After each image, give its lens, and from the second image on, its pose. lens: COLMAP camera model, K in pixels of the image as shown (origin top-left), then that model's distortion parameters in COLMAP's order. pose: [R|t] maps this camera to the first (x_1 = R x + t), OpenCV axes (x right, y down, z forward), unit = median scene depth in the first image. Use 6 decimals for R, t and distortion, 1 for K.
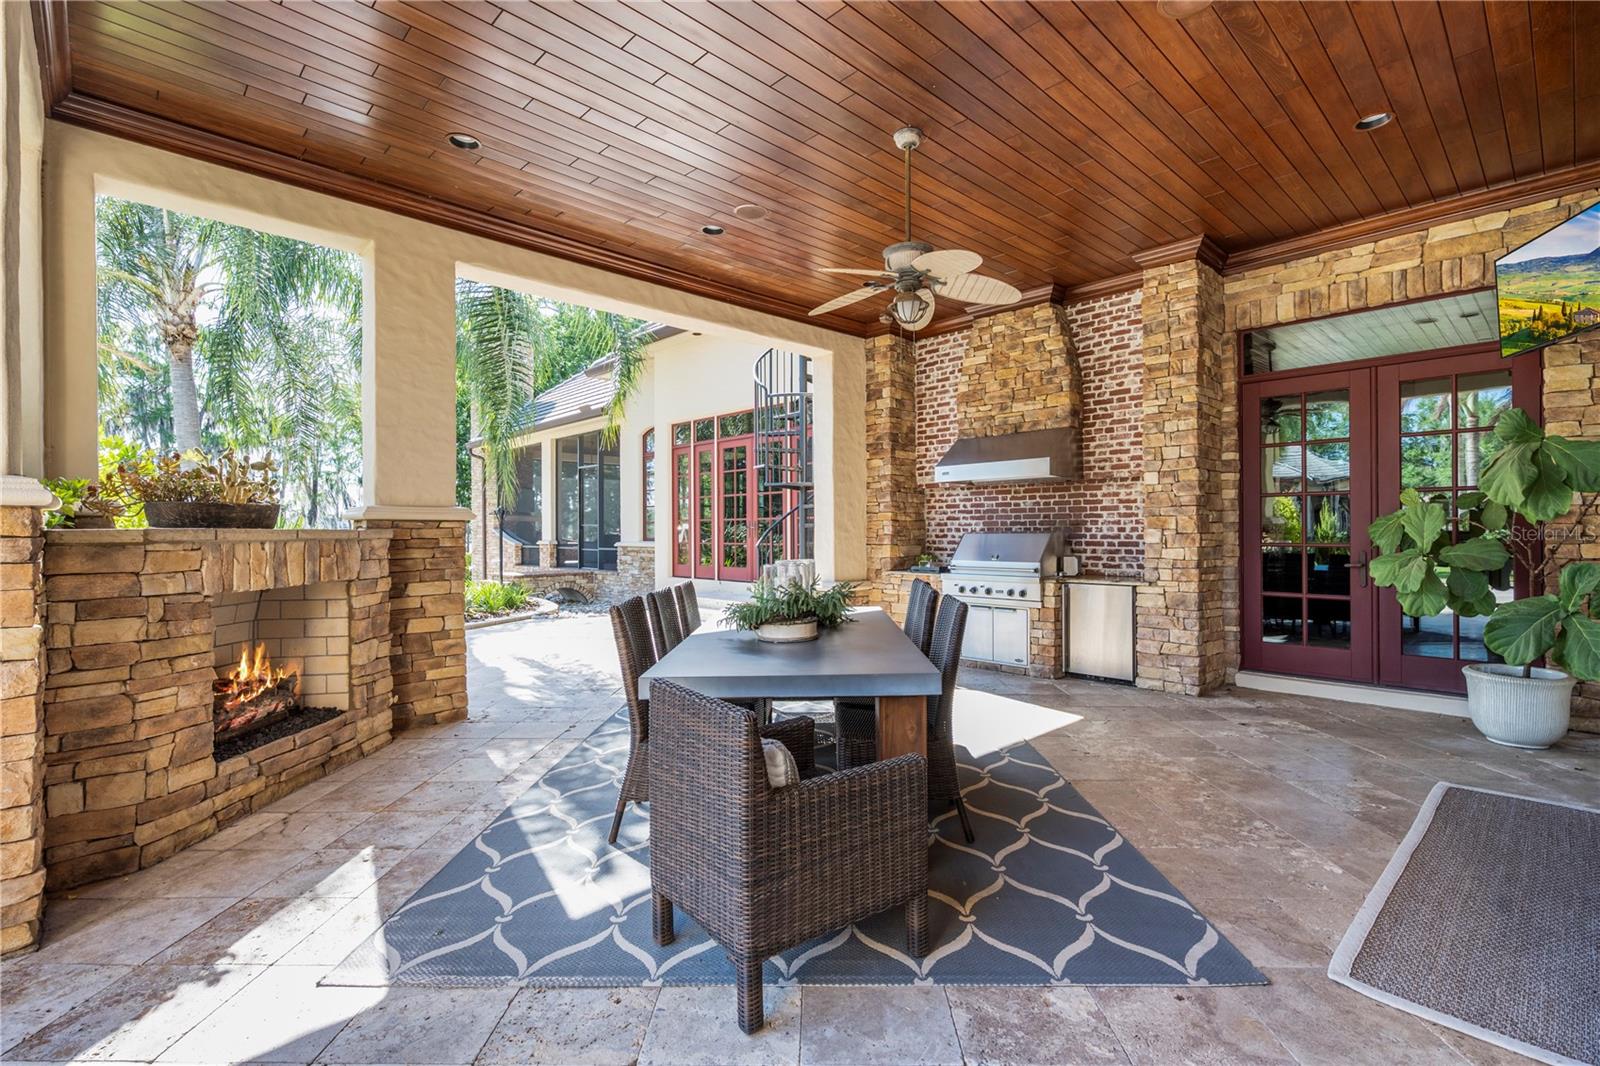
lens RADIAL K [[731.0, 0, 800.0], [0, 731.0, 533.0], [0, 0, 1]] dist [-0.000458, 0.000224]
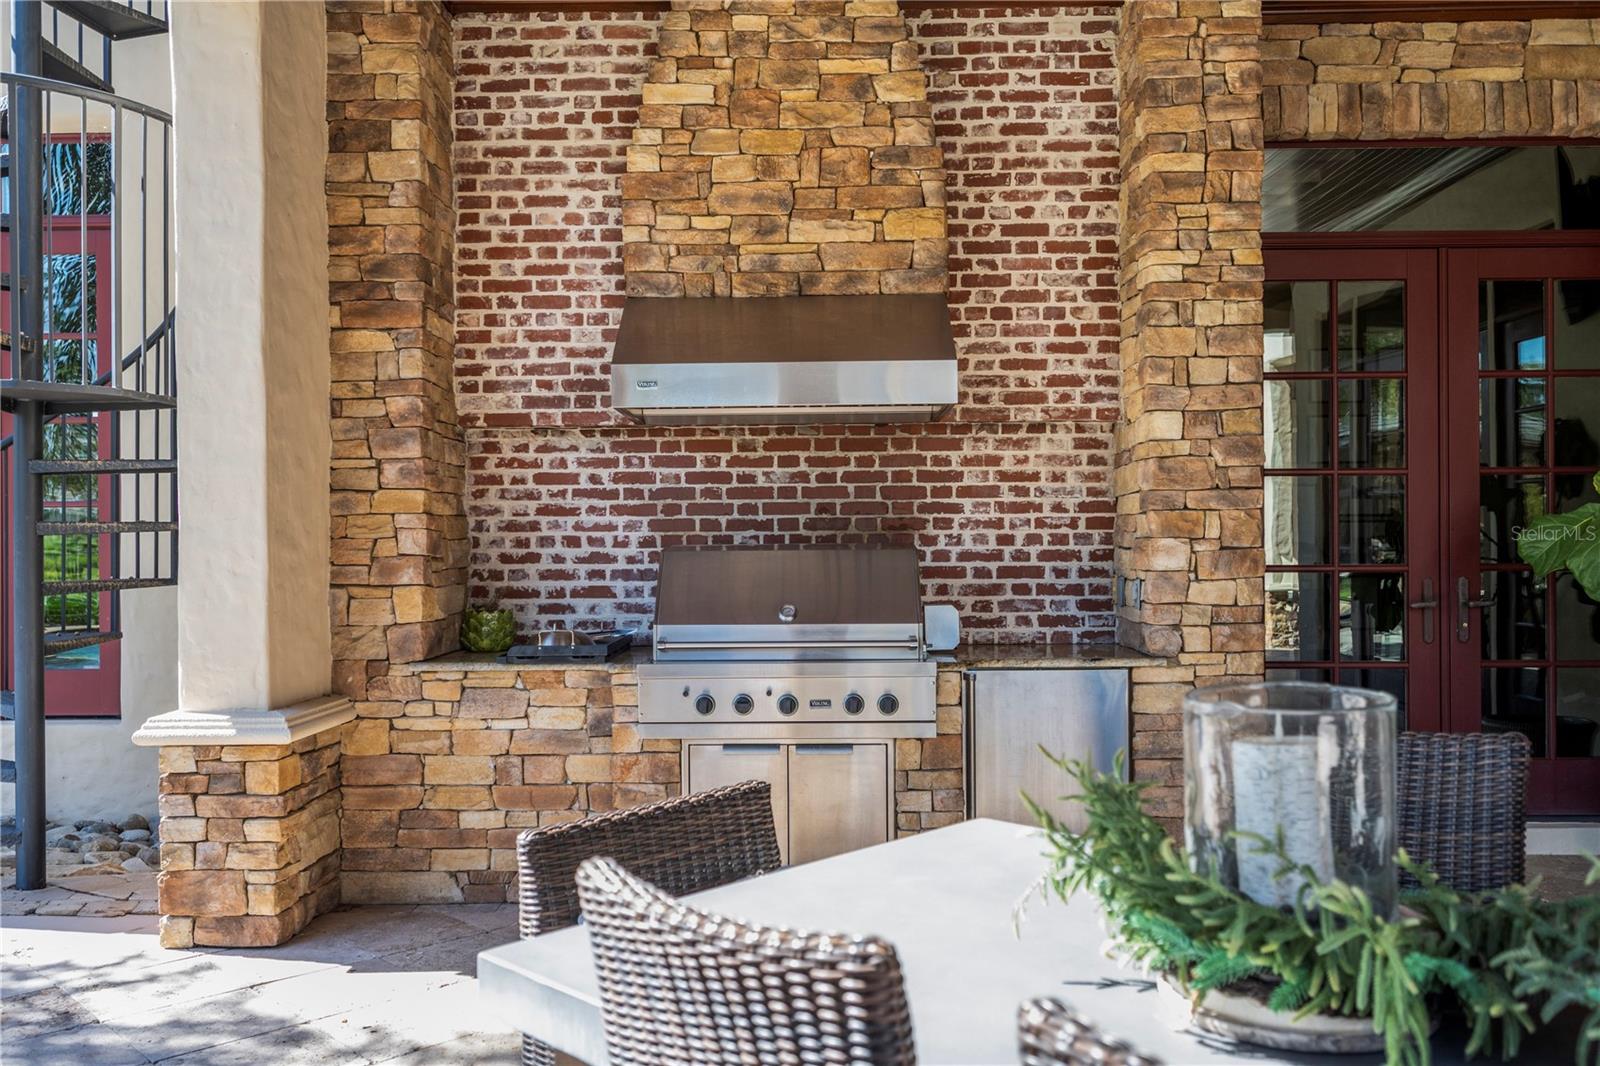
lens RADIAL K [[1326.5, 0, 800.0], [0, 1326.5, 533.0], [0, 0, 1]] dist [0.004735, -0.013118]
pose [[0.700168, 0.002237, 0.713974, -0.223083], [0.004730, 0.999959, -0.007771, -0.003113], [-0.713962, 0.008818, 0.700129, 0.513657]]
